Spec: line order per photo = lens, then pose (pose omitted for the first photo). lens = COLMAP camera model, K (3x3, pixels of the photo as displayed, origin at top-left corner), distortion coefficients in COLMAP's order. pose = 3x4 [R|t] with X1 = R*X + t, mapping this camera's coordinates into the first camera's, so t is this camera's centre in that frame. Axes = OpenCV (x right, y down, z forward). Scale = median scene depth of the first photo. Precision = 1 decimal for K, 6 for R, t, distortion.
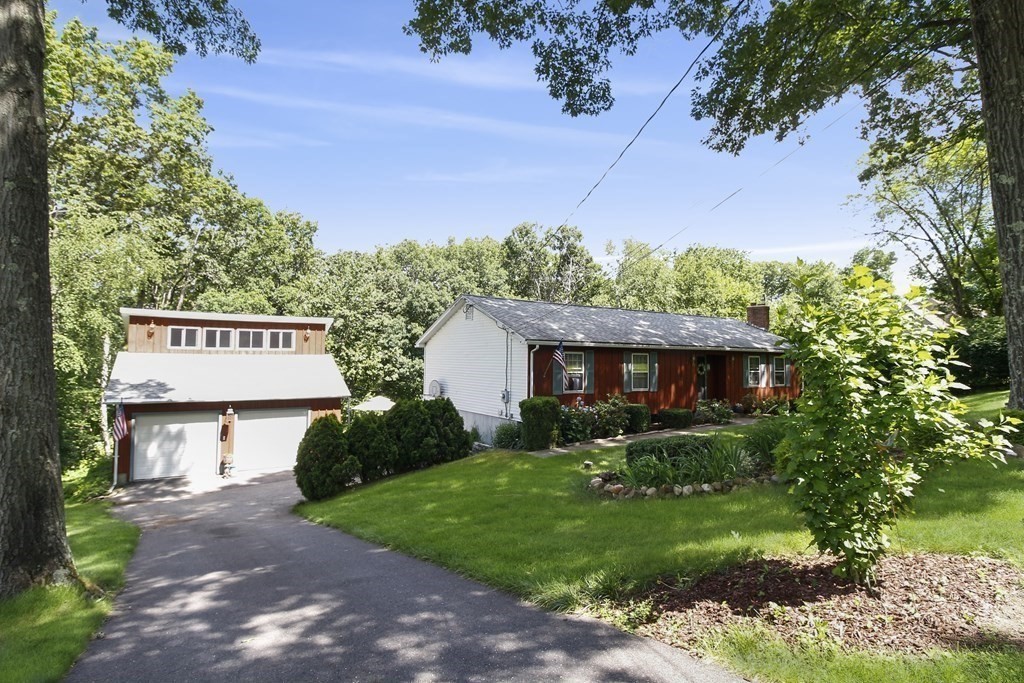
lens RADIAL K [[506.7, 0, 511.0], [0, 506.7, 334.5], [0, 0, 1]] dist [-0.000264, 0.000178]
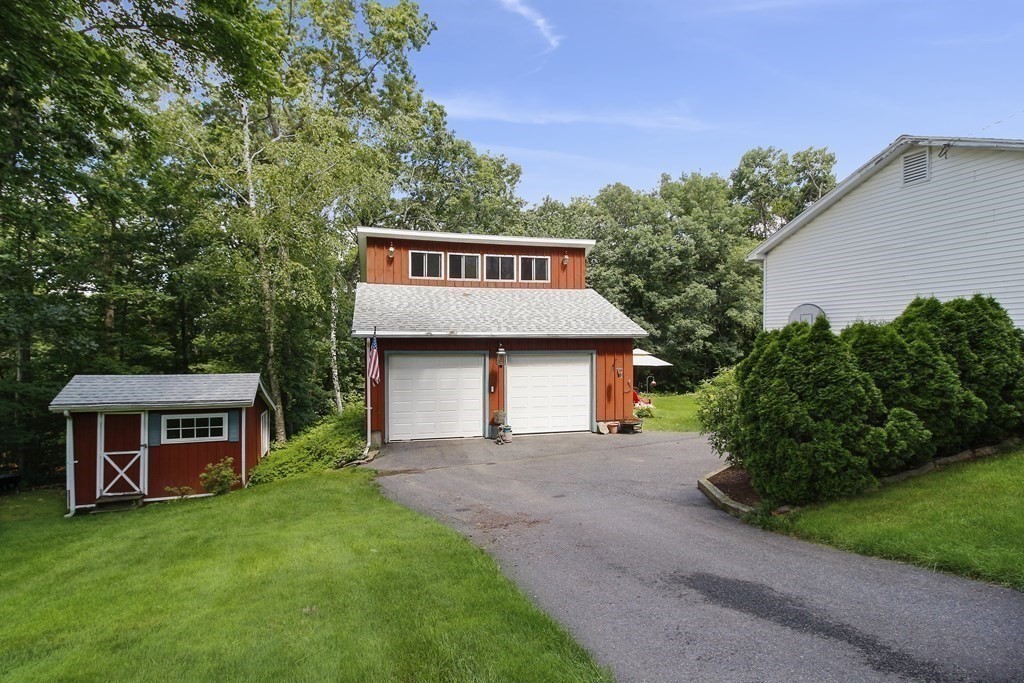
lens RADIAL K [[484.3, 0, 515.0], [0, 484.3, 334.5], [0, 0, 1]] dist [-0.000099, -0.016421]
pose [[0.962487, -0.016328, -0.270835, -0.291430], [0.025053, 0.999271, 0.028790, 0.090252], [0.270167, -0.034495, 0.962195, 0.289719]]
